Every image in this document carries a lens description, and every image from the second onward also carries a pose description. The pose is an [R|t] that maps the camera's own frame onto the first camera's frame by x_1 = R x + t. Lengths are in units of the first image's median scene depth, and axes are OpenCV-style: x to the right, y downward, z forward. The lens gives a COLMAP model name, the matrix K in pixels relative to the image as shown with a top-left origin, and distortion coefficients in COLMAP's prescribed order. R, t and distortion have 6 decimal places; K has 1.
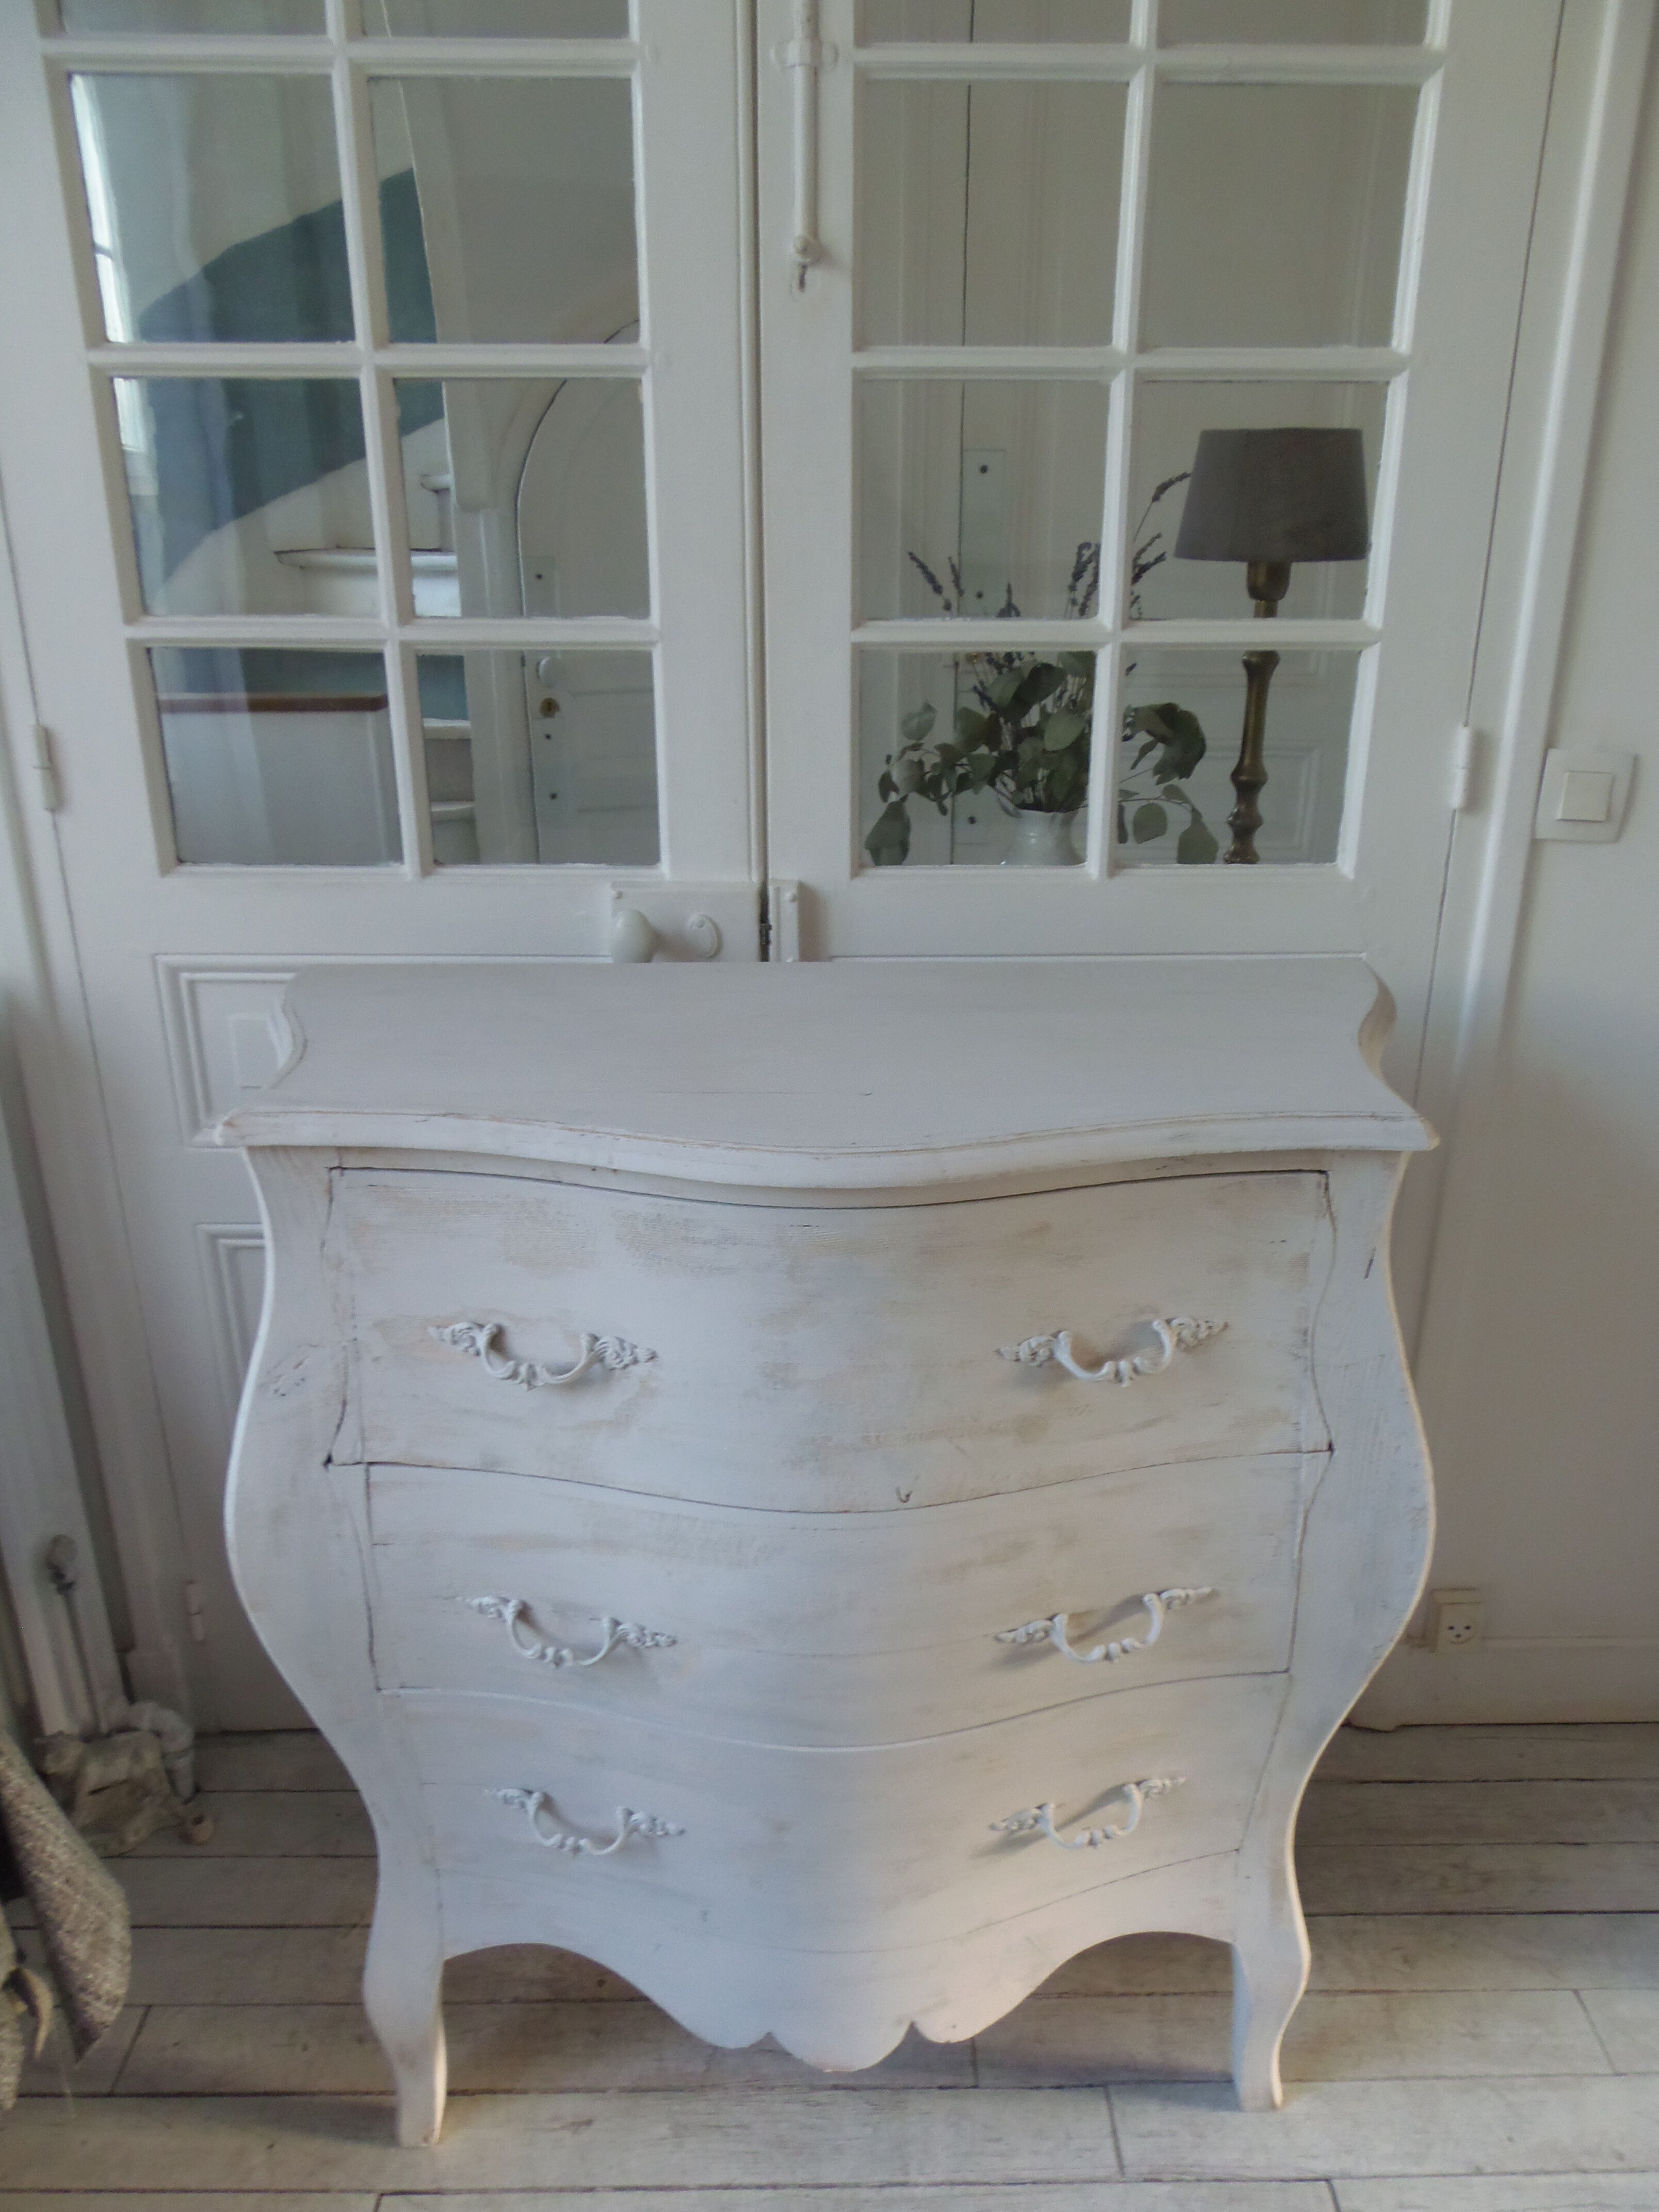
lens RADIAL K [[1608.6, 0, 860.5], [0, 1608.6, 1138.5], [0, 0, 1]] dist [-0.007930, -0.000874]
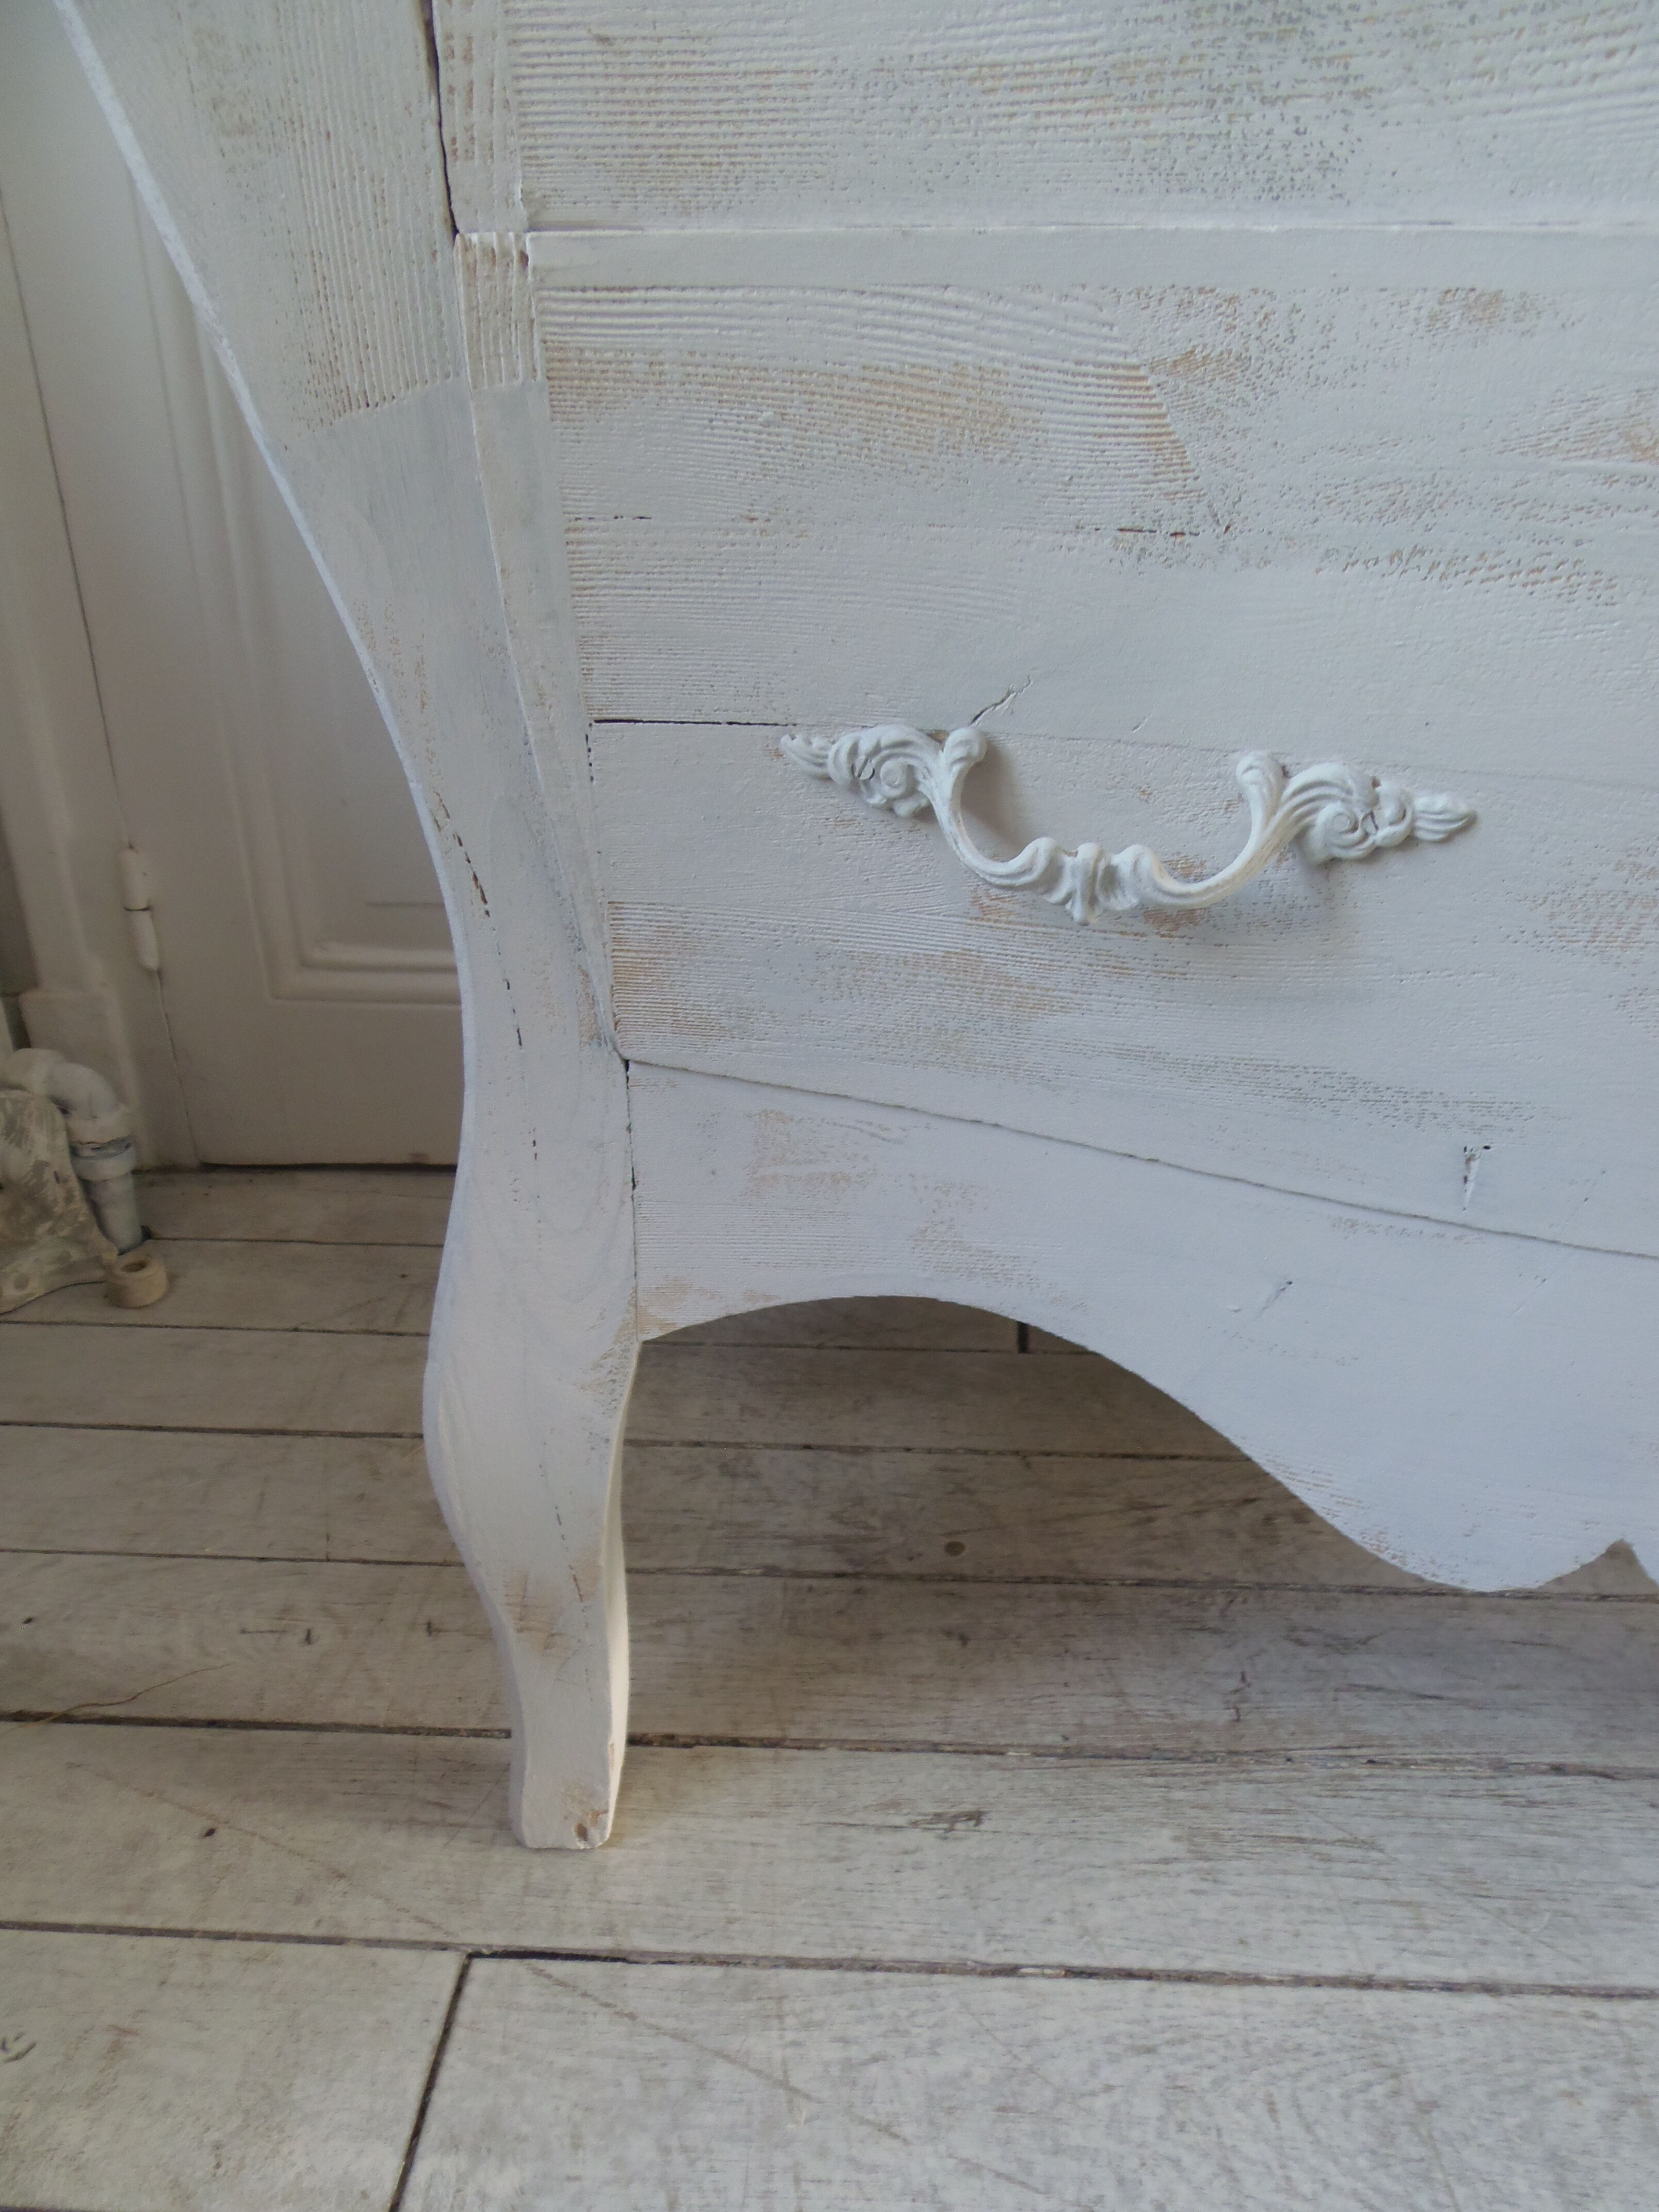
lens RADIAL K [[1608.6, 0, 881.5], [0, 1608.6, 1137.2], [0, 0, 1]] dist [-0.007930, -0.000874]
pose [[0.998205, 0.025672, -0.054117, -0.177333], [-0.021136, 0.996343, 0.082786, 0.411609], [0.056044, -0.081493, 0.995097, 0.611207]]
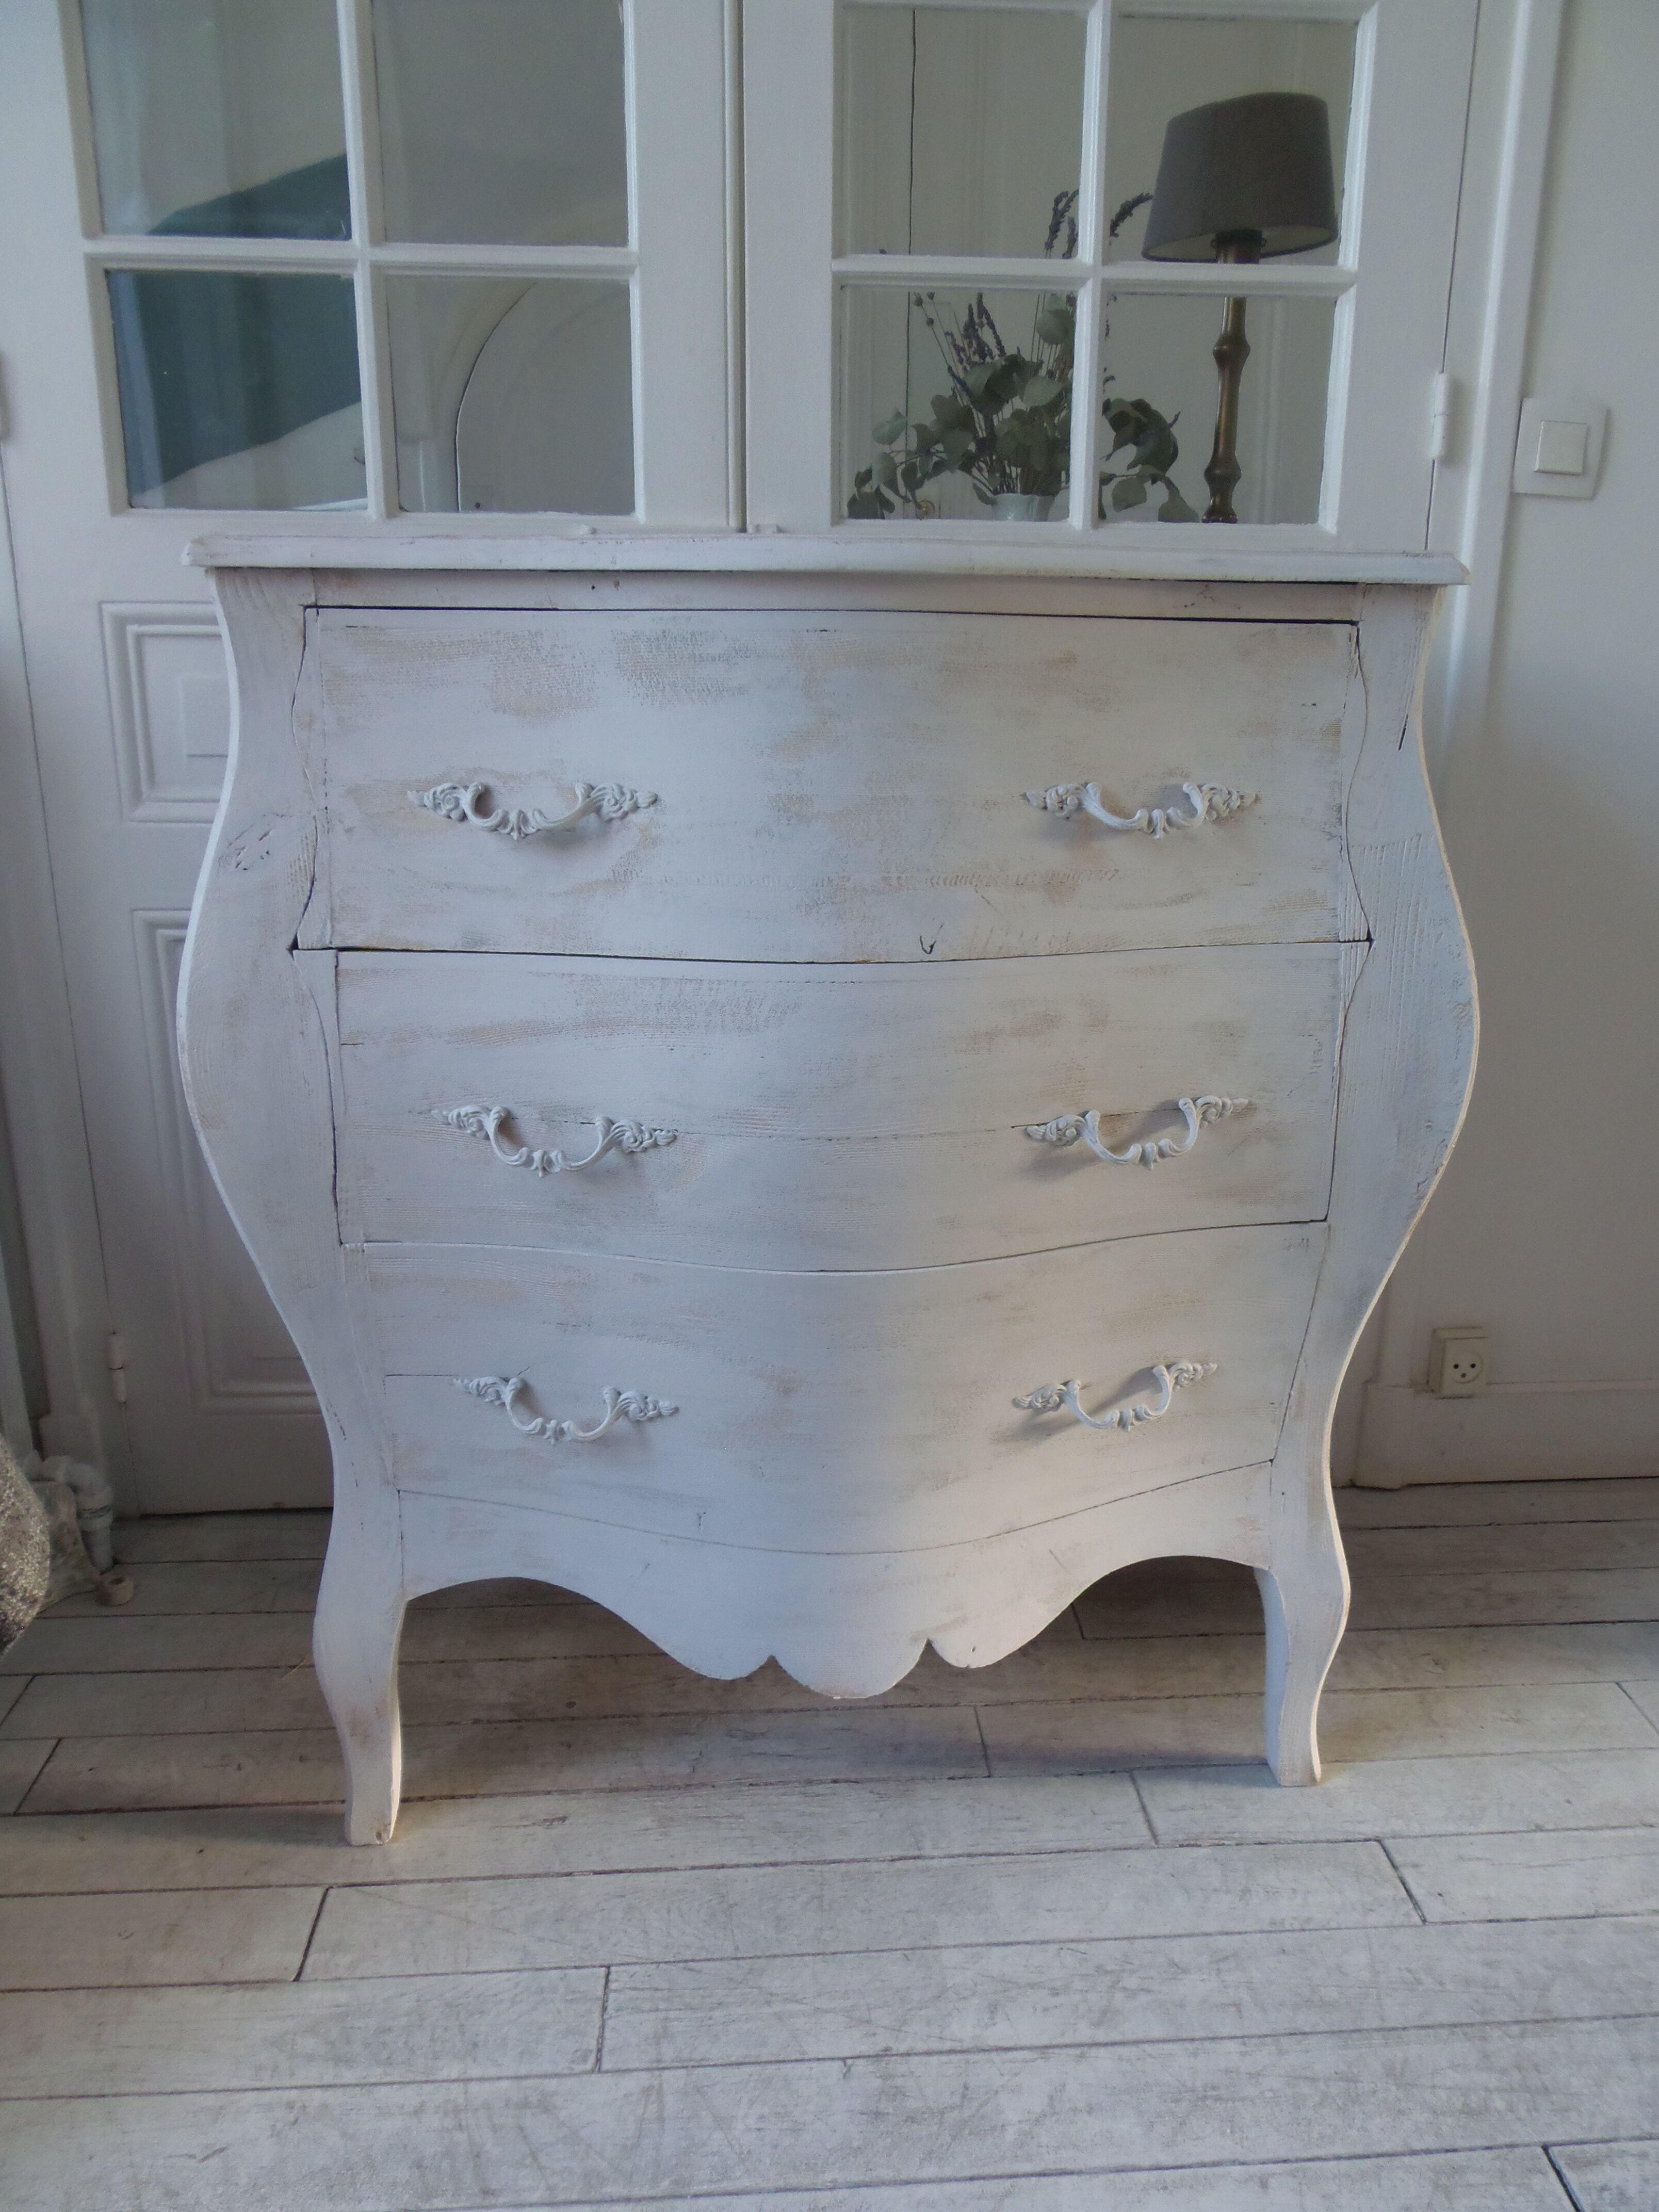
lens RADIAL K [[1608.6, 0, 859.7], [0, 1608.6, 1125.1], [0, 0, 1]] dist [-0.007930, -0.000874]
pose [[0.998596, -0.010161, 0.051996, -0.046953], [0.014513, 0.996358, -0.084019, 0.307749], [-0.050953, 0.084656, 0.995107, 0.065584]]
